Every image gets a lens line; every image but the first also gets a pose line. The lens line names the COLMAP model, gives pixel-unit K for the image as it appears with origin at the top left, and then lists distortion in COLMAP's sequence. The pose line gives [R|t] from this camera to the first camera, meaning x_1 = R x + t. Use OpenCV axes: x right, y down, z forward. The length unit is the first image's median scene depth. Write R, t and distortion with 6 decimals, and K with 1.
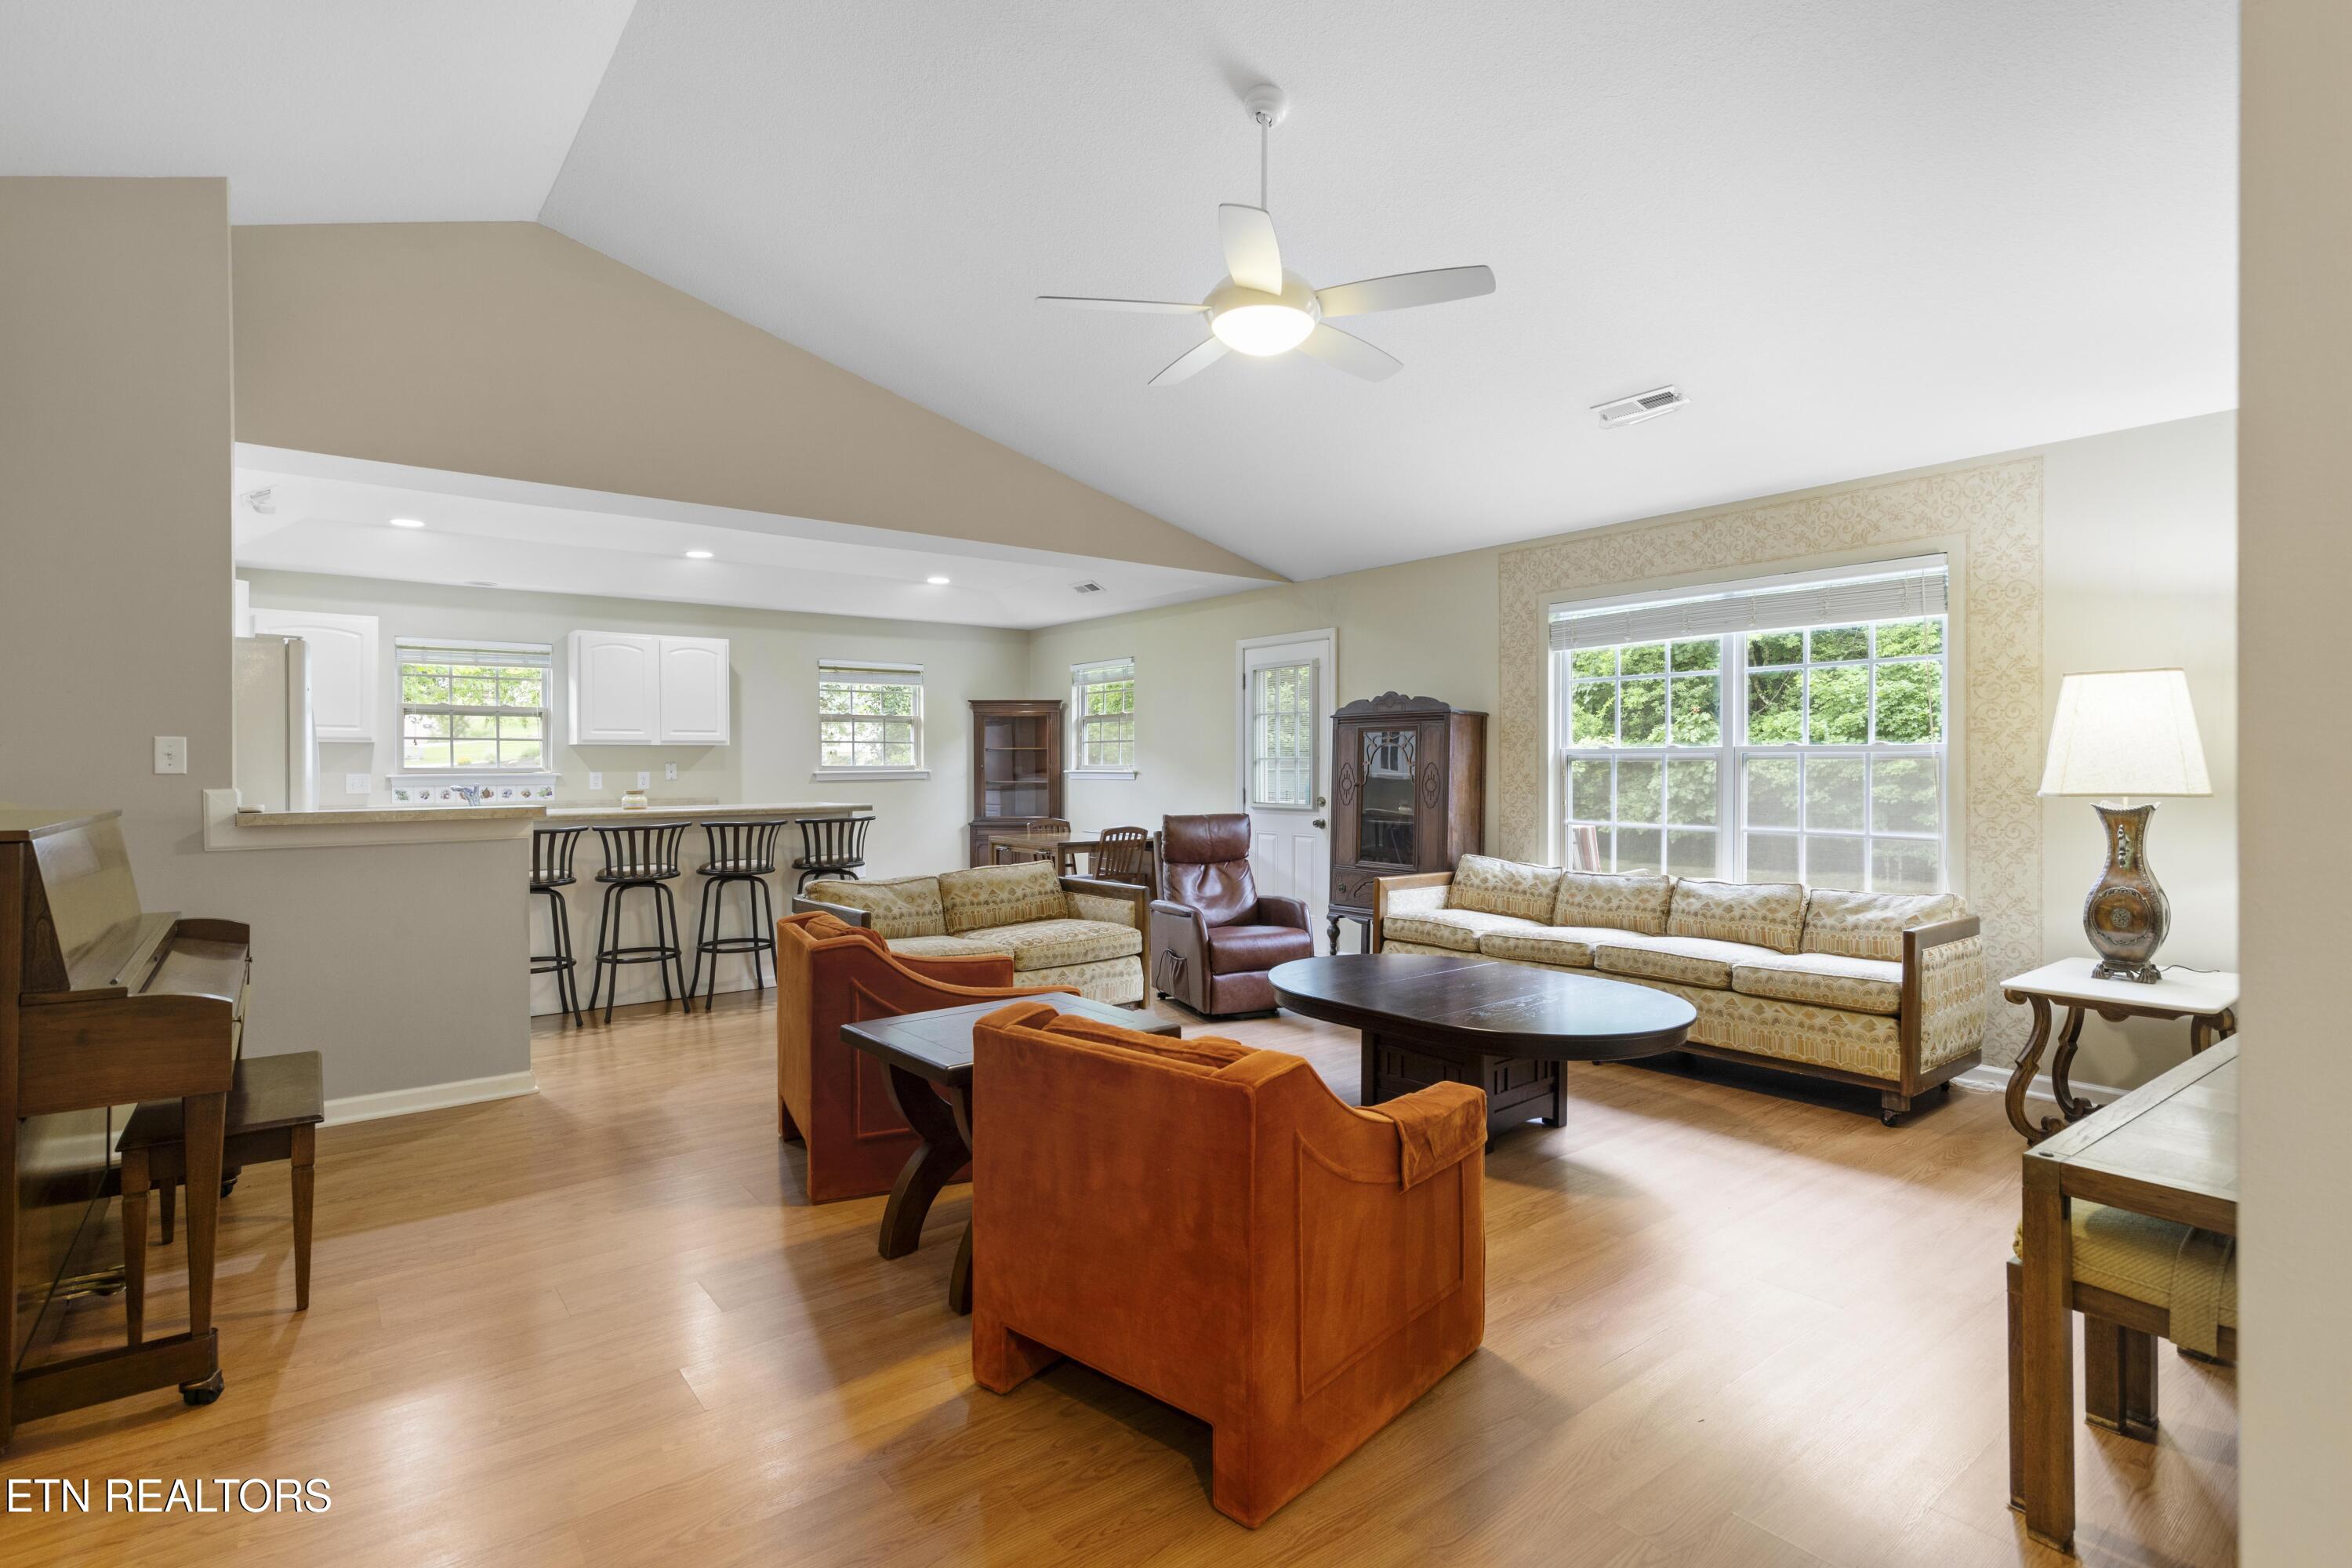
lens RADIAL K [[1177.8, 0, 1182.0], [0, 1177.8, 777.7], [0, 0, 1]] dist [-0.004406, 0.000030]
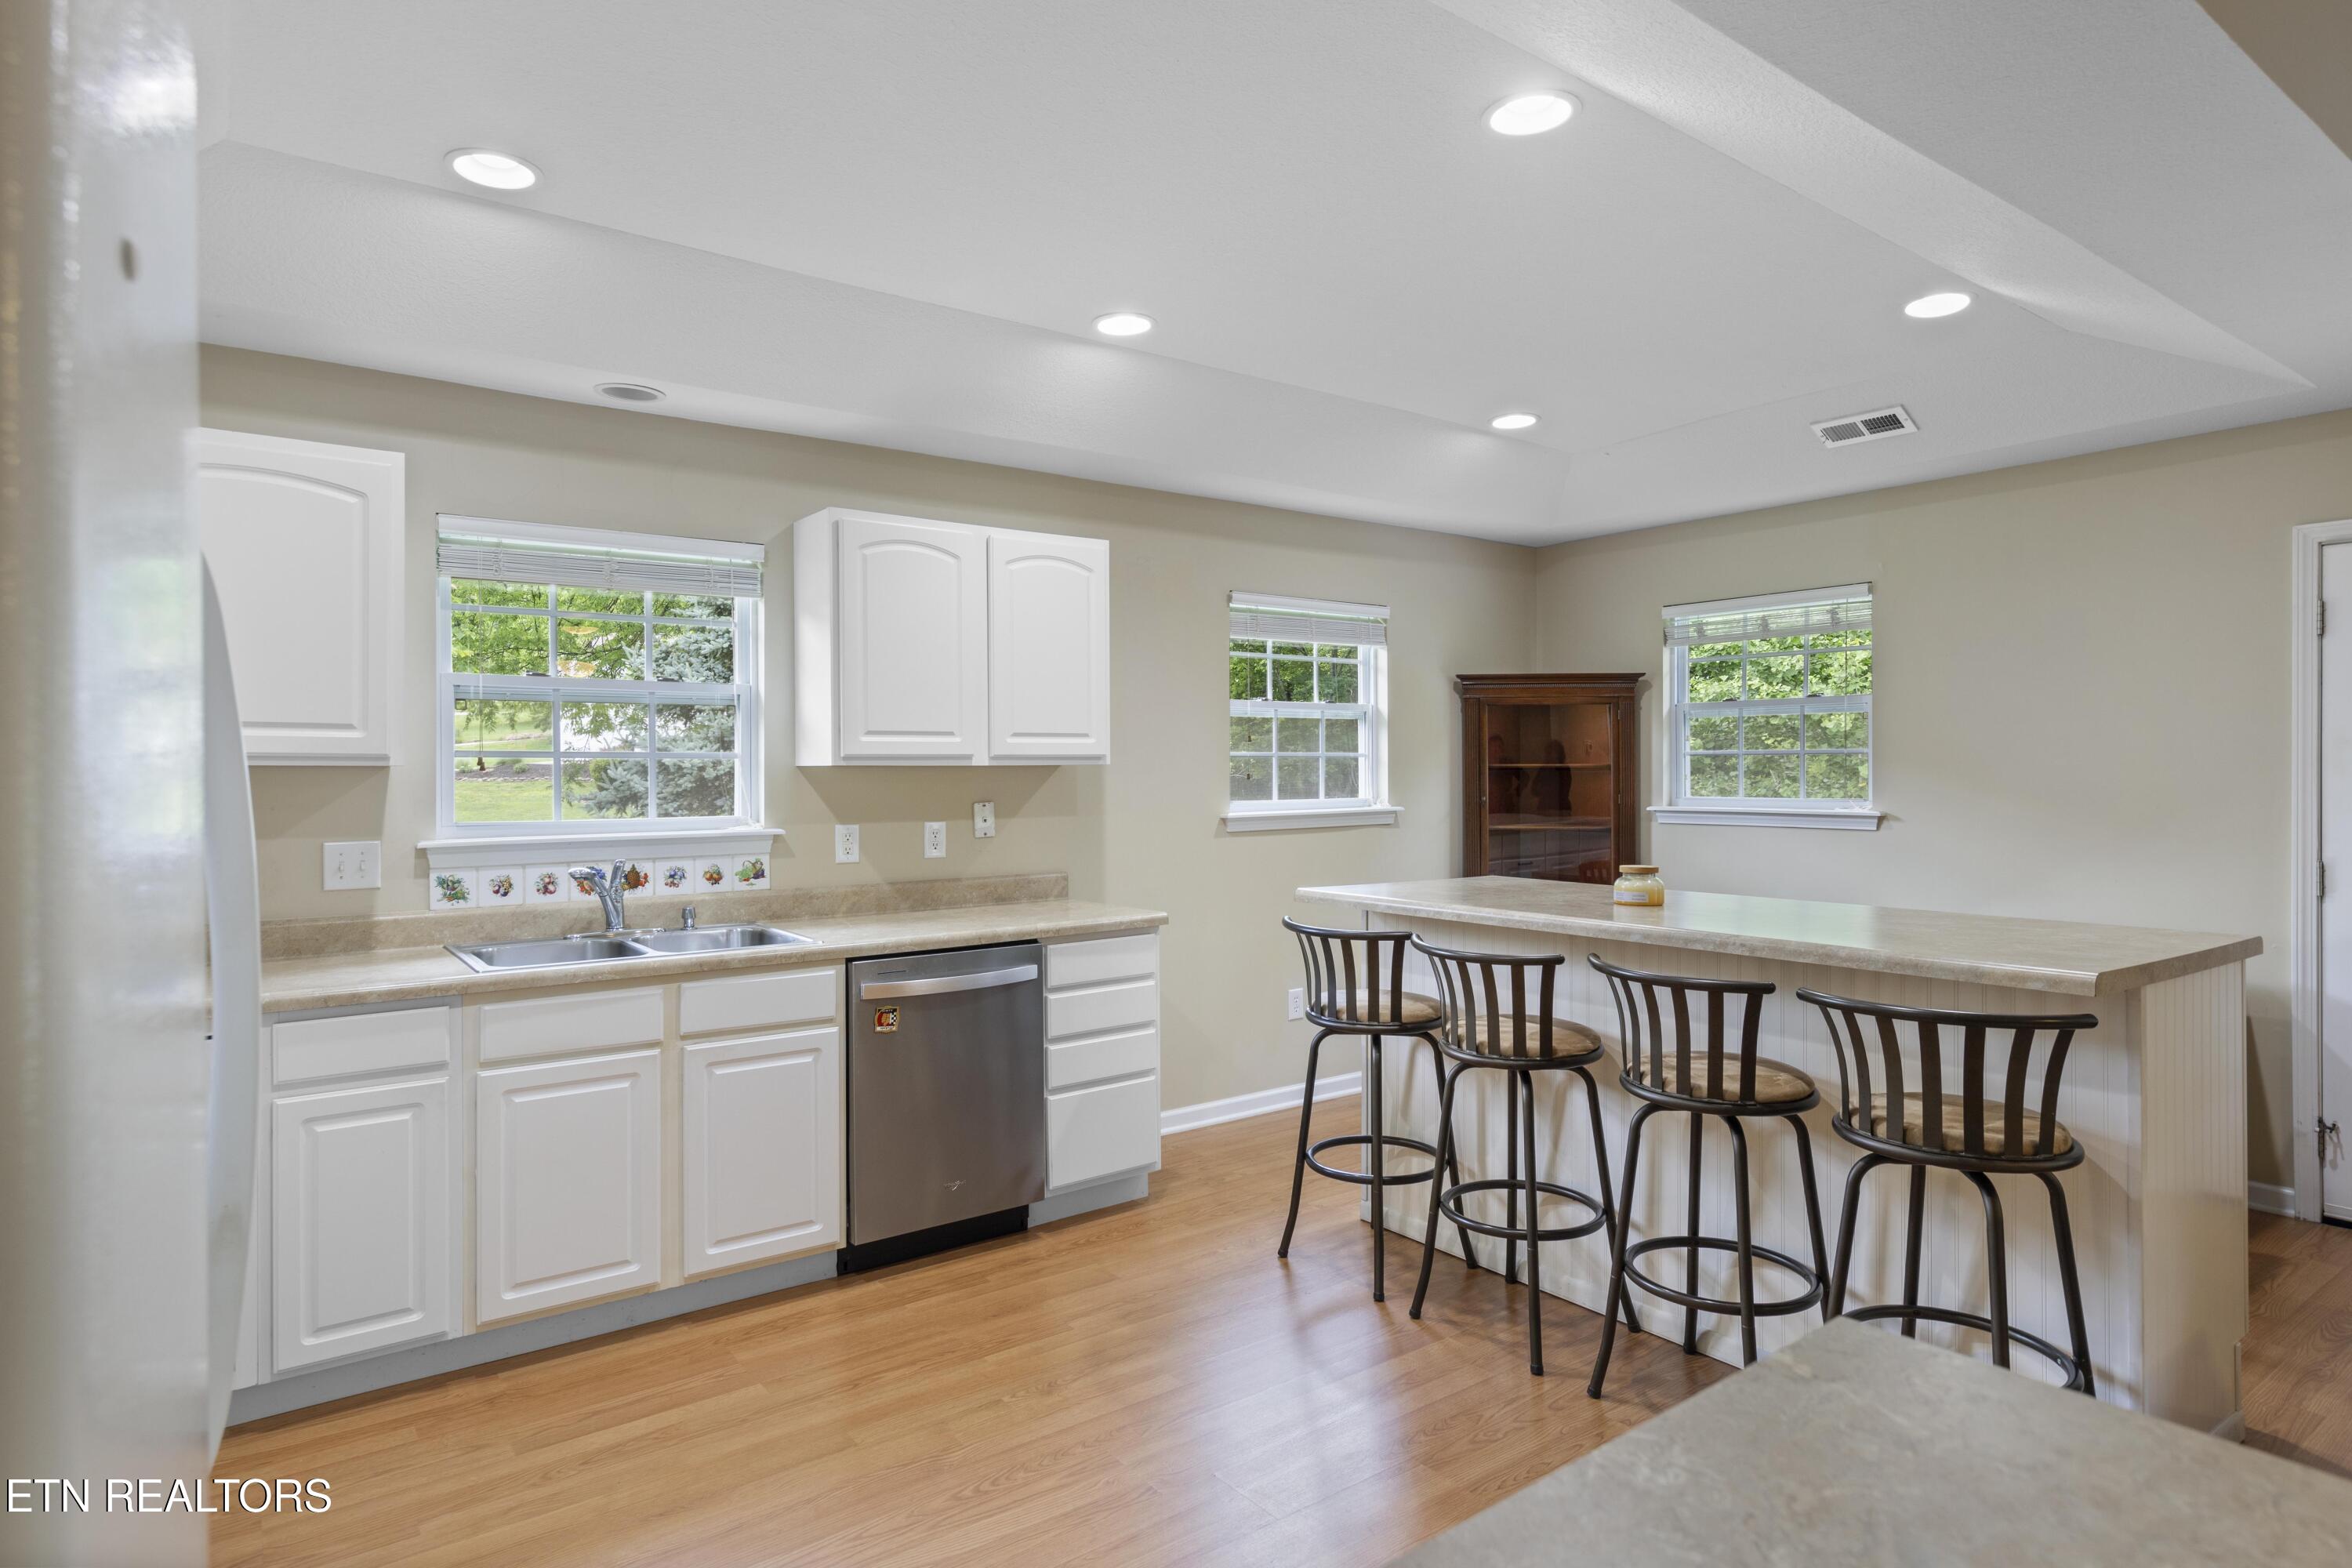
lens RADIAL K [[1282.3, 0, 1174.6], [0, 1282.3, 782.7], [0, 0, 1]] dist [-0.003879, 0.000093]
pose [[0.999408, -0.001857, -0.034364, -0.350850], [0.001907, 0.999997, 0.001431, -0.021687], [0.034362, -0.001496, 0.999408, 0.495701]]
